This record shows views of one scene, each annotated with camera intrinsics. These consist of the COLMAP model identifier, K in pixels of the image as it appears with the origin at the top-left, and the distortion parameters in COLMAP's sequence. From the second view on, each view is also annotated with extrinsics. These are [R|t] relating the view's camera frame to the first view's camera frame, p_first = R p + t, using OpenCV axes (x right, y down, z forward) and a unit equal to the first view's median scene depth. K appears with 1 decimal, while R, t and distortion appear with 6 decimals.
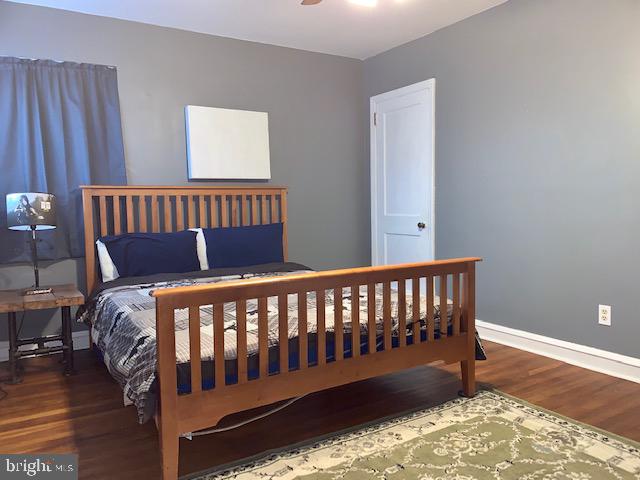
lens RADIAL K [[495.2, 0, 320.0], [0, 495.2, 240.0], [0, 0, 1]] dist [0.051164, -0.062301]
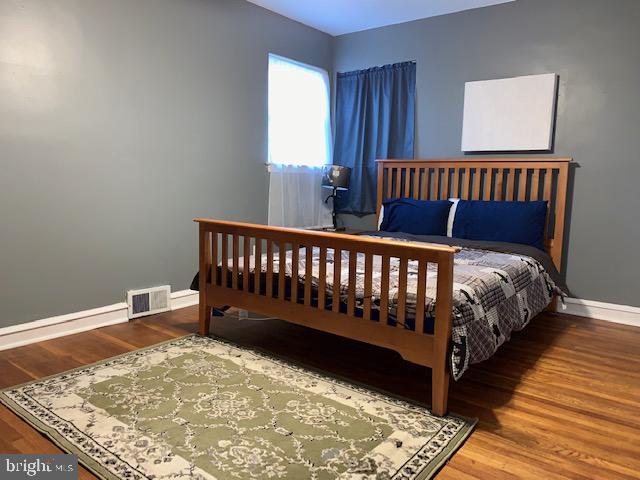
lens RADIAL K [[495.2, 0, 320.0], [0, 495.2, 240.0], [0, 0, 1]] dist [0.051164, -0.062301]
pose [[0.336735, 0.144954, -0.930375, 1.025498], [-0.097618, 0.988129, 0.118621, -0.053471], [0.936526, 0.050877, 0.346887, 0.553873]]
